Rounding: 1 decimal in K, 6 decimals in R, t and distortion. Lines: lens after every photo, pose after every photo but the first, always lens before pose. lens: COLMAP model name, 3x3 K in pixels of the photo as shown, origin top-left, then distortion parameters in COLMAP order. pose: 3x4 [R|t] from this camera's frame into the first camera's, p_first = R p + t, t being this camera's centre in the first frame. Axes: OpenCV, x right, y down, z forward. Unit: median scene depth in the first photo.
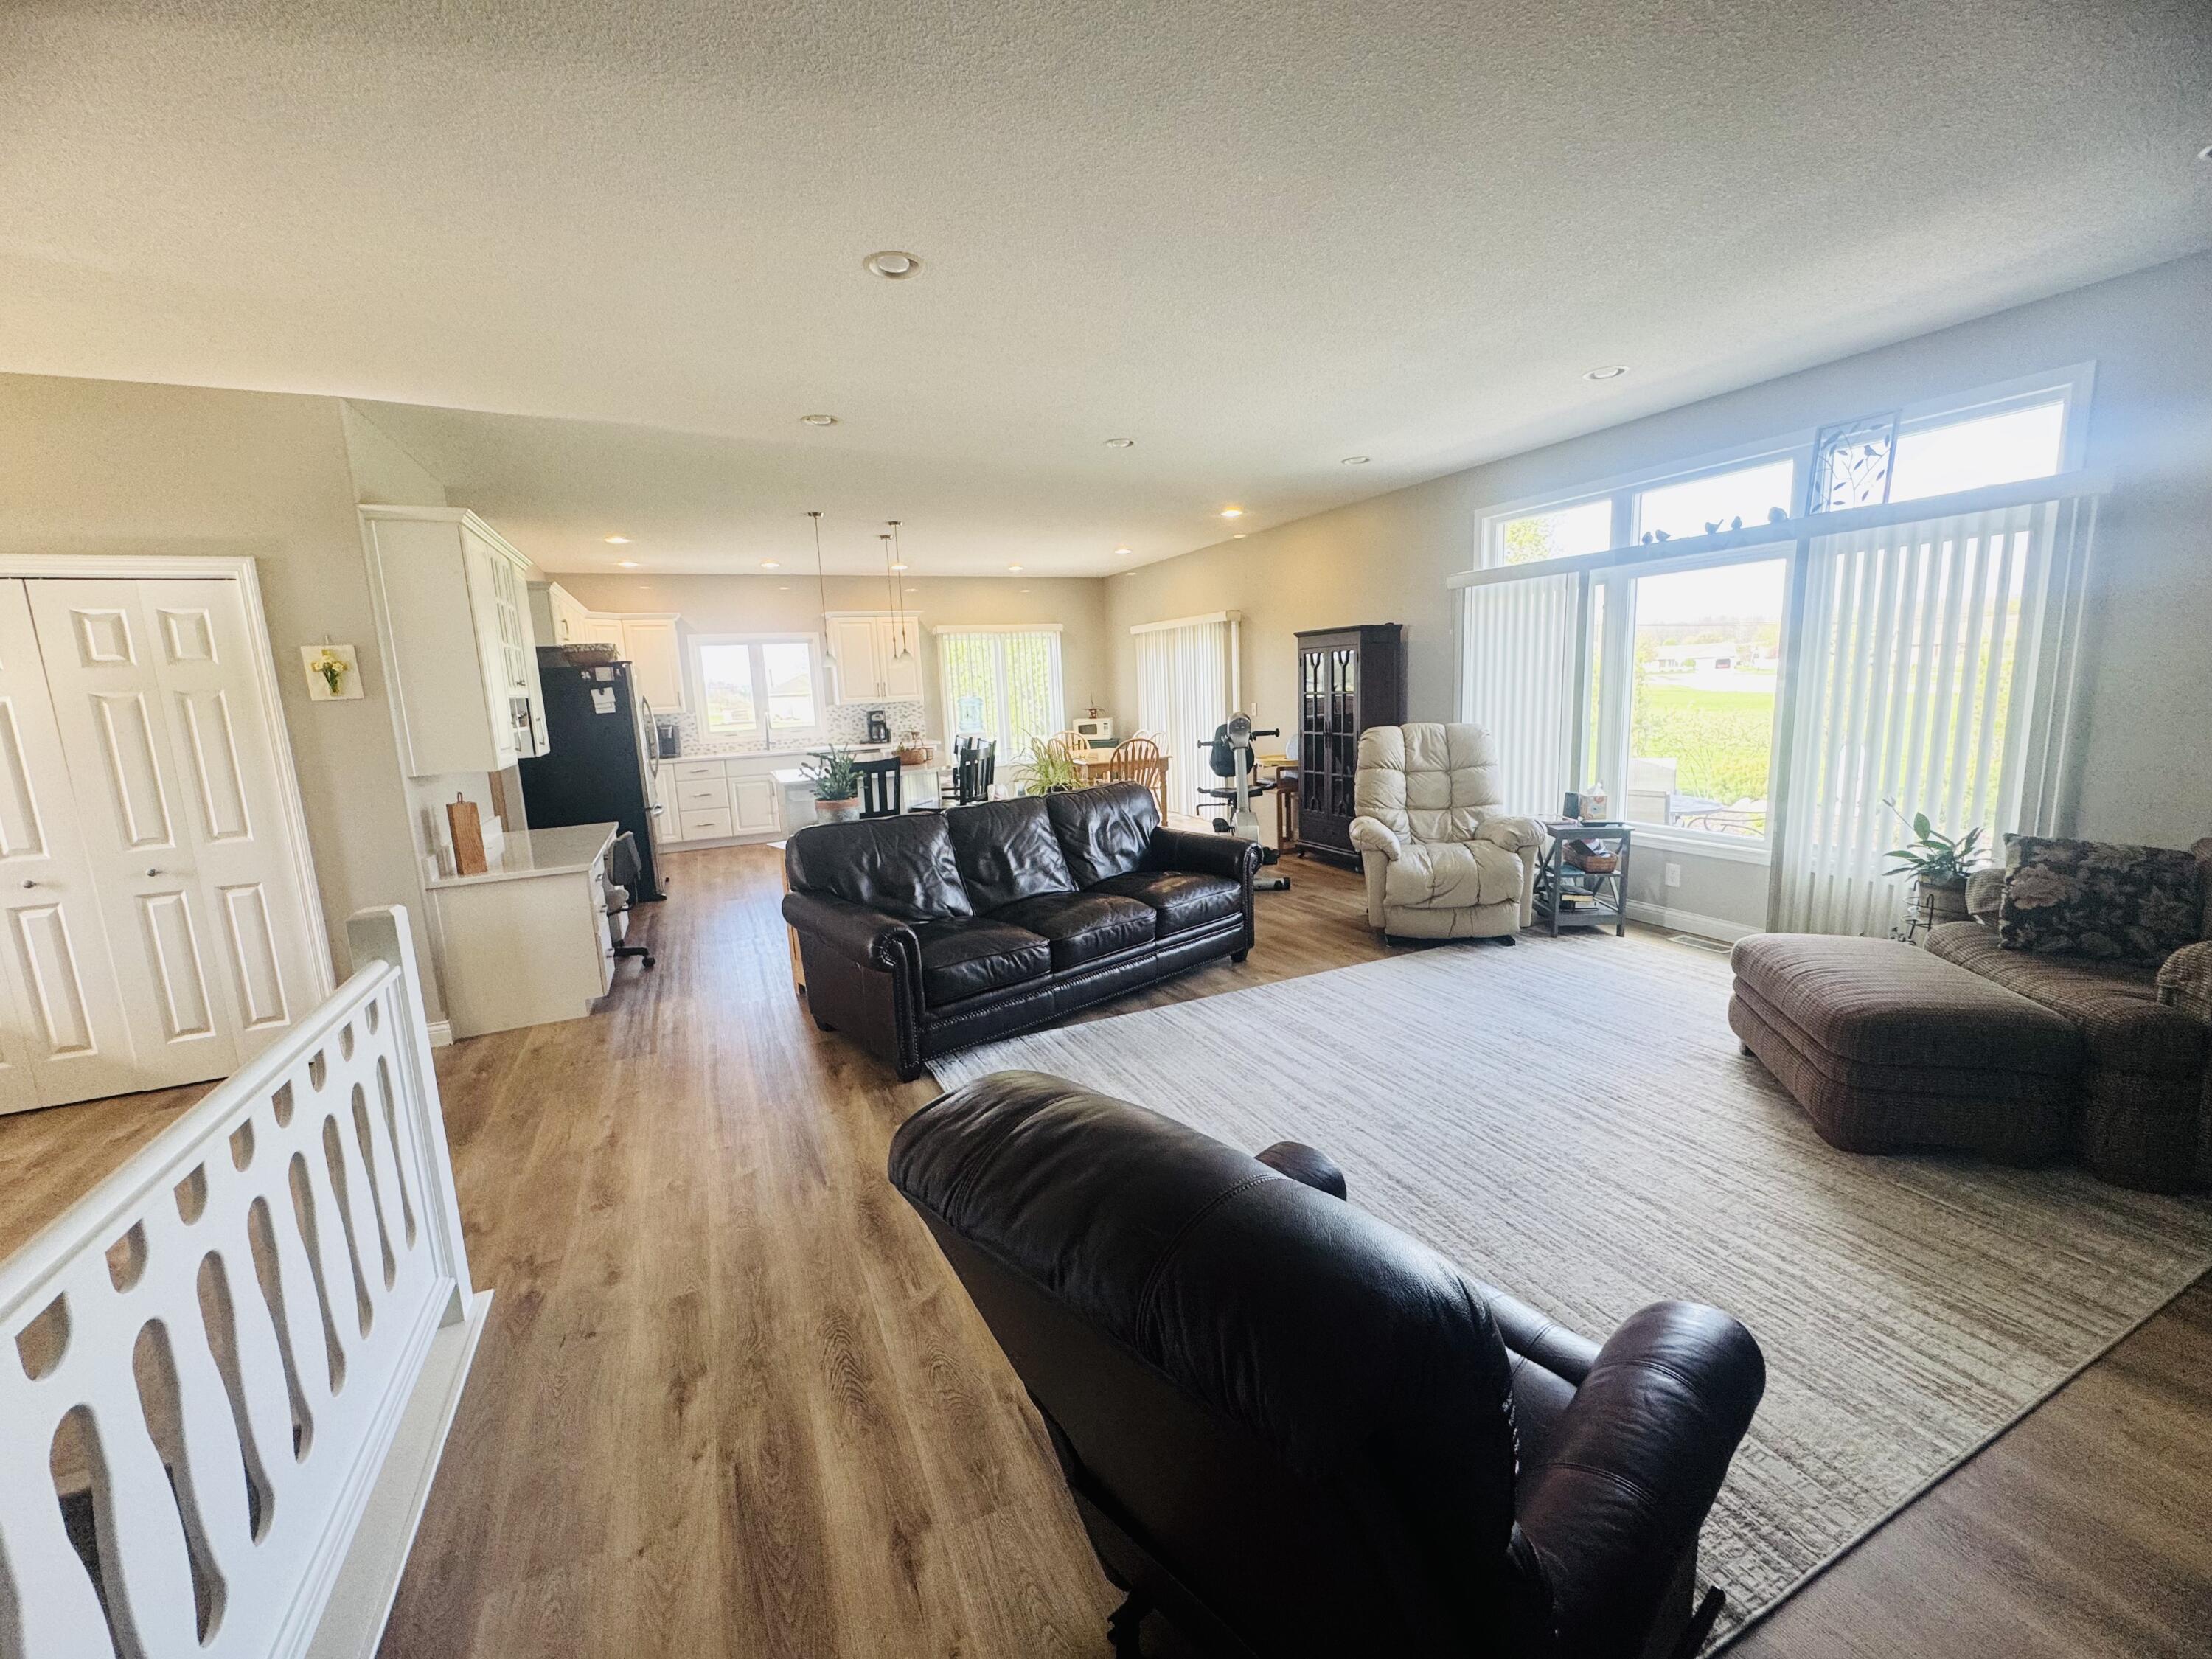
lens RADIAL K [[882.6, 0, 1104.7], [0, 882.6, 829.9], [0, 0, 1]] dist [-0.000436, -0.000664]
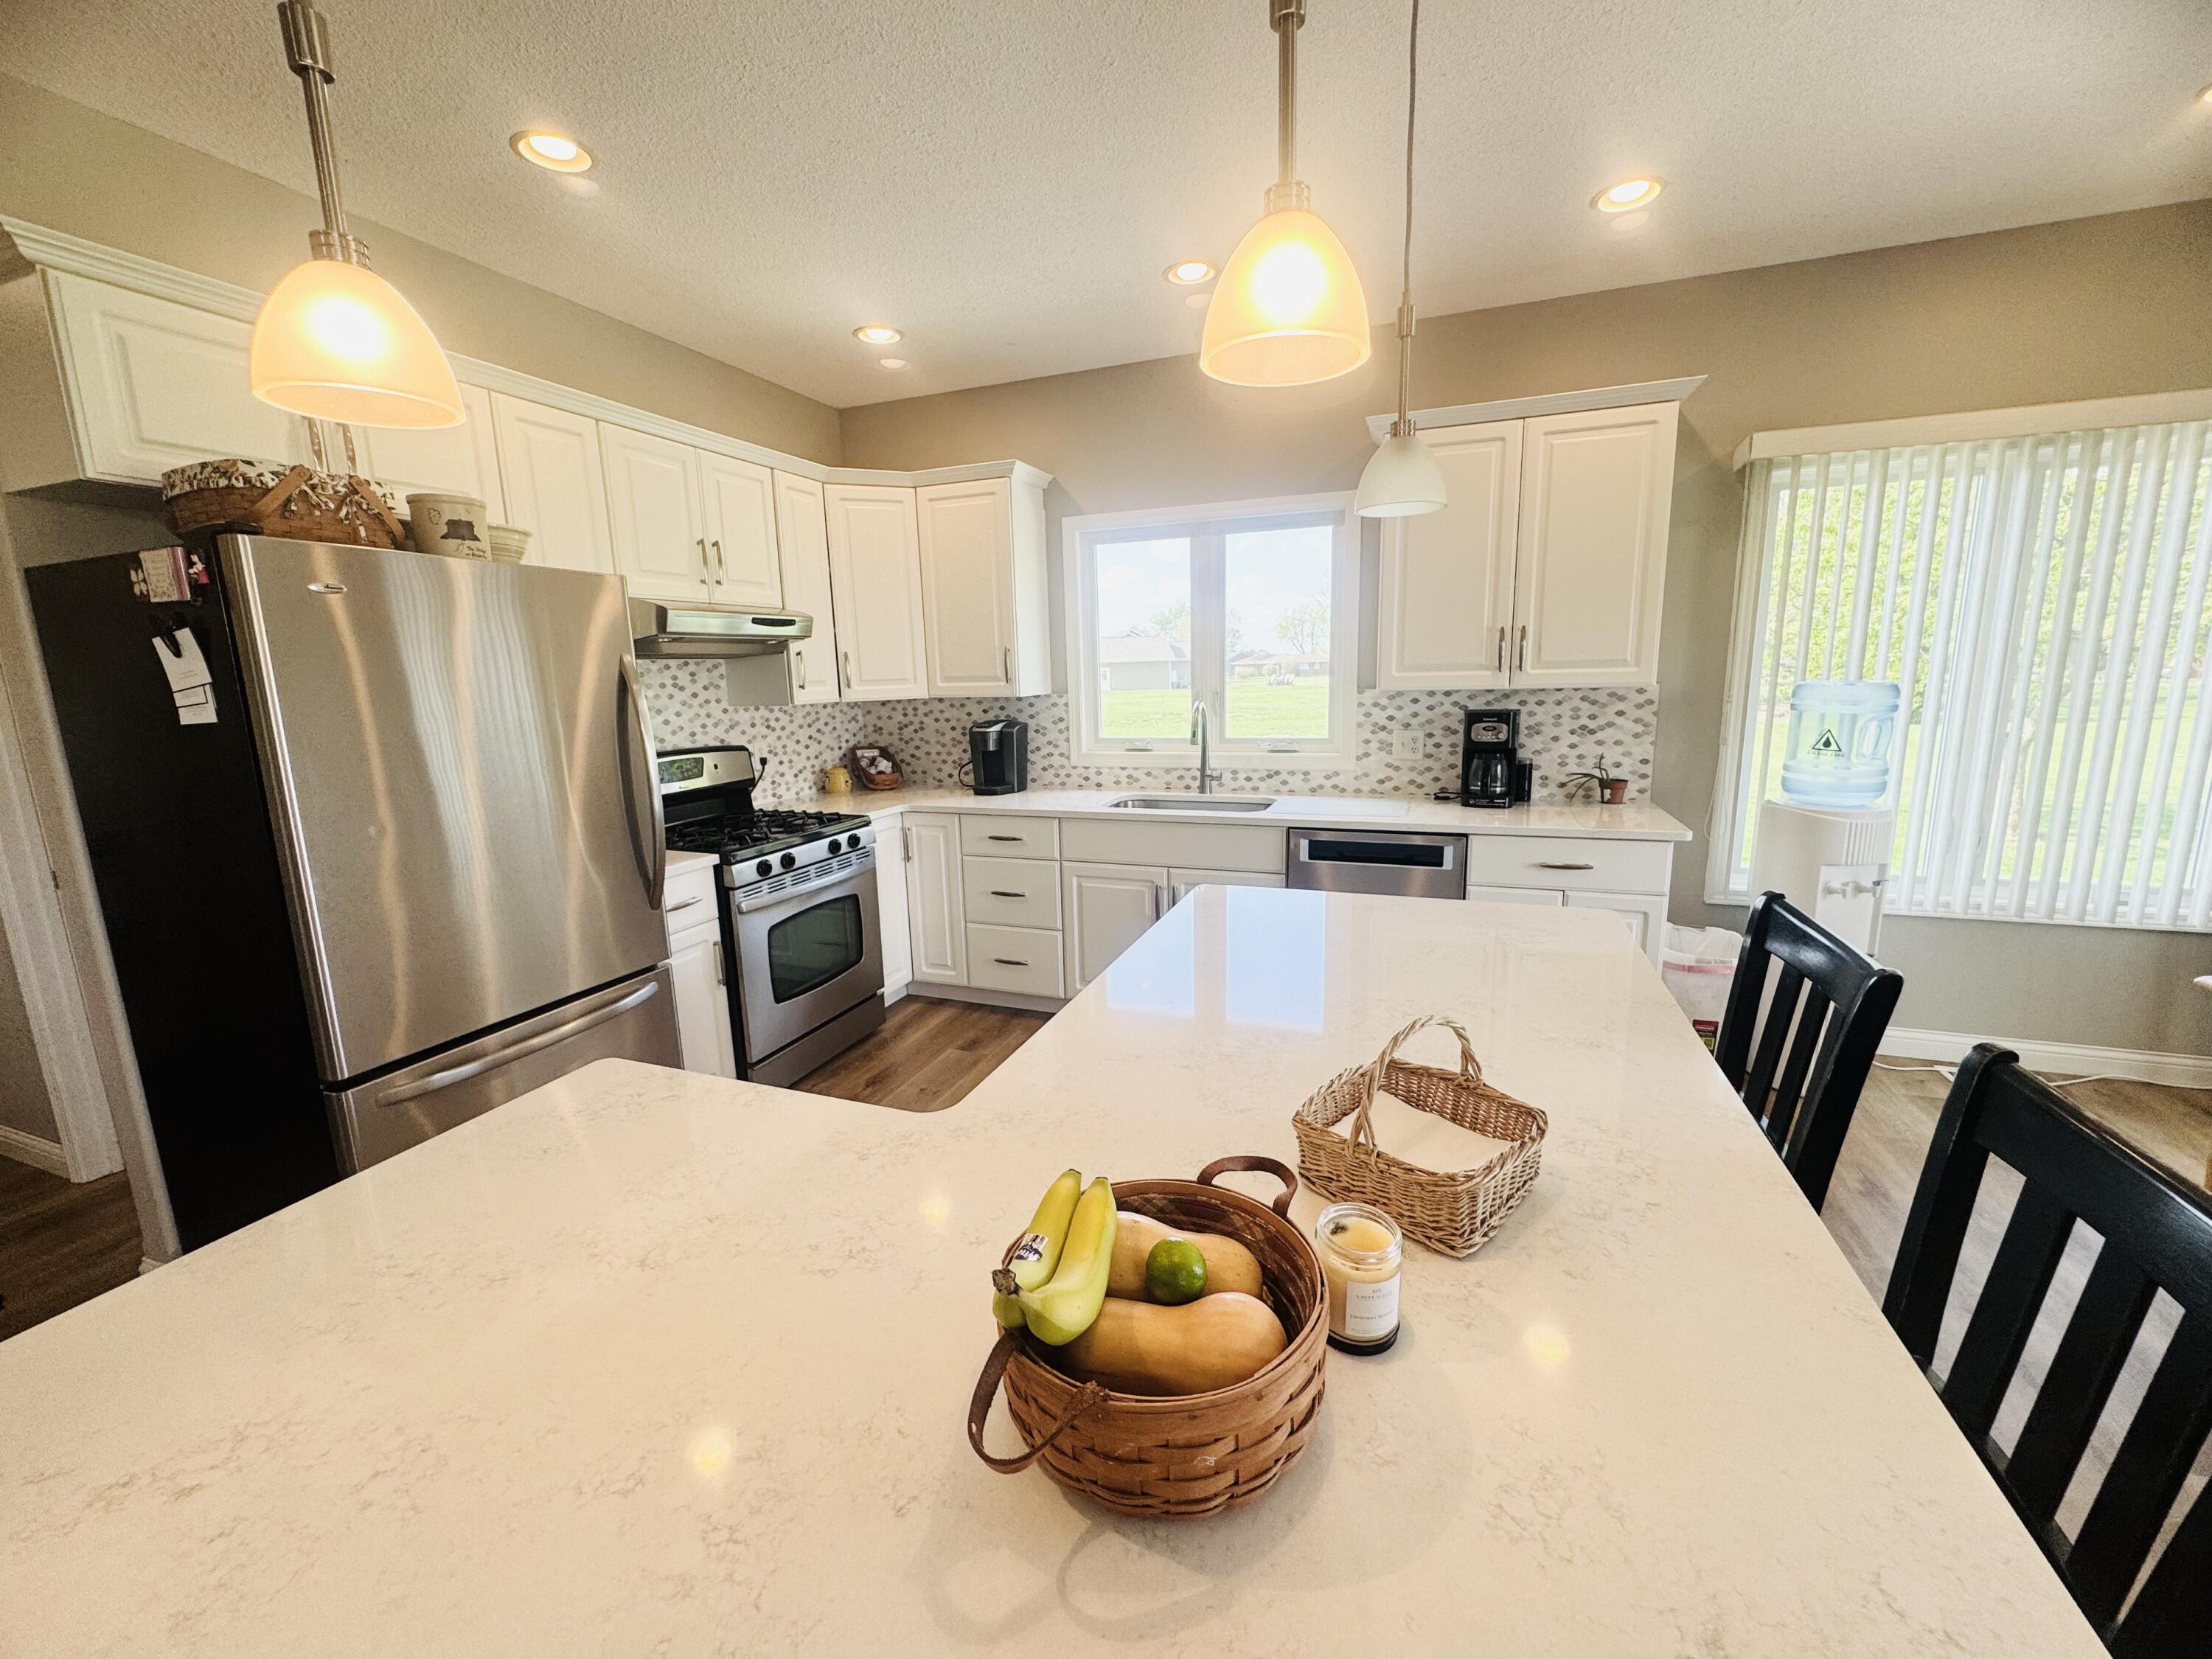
lens RADIAL K [[882.6, 0, 1099.6], [0, 882.6, 832.0], [0, 0, 1]] dist [-0.000436, -0.000664]
pose [[0.698347, 0.157071, -0.698312, -0.123714], [-0.122477, 0.987458, 0.099625, -0.108662], [0.705203, 0.015954, 0.708826, 0.678772]]
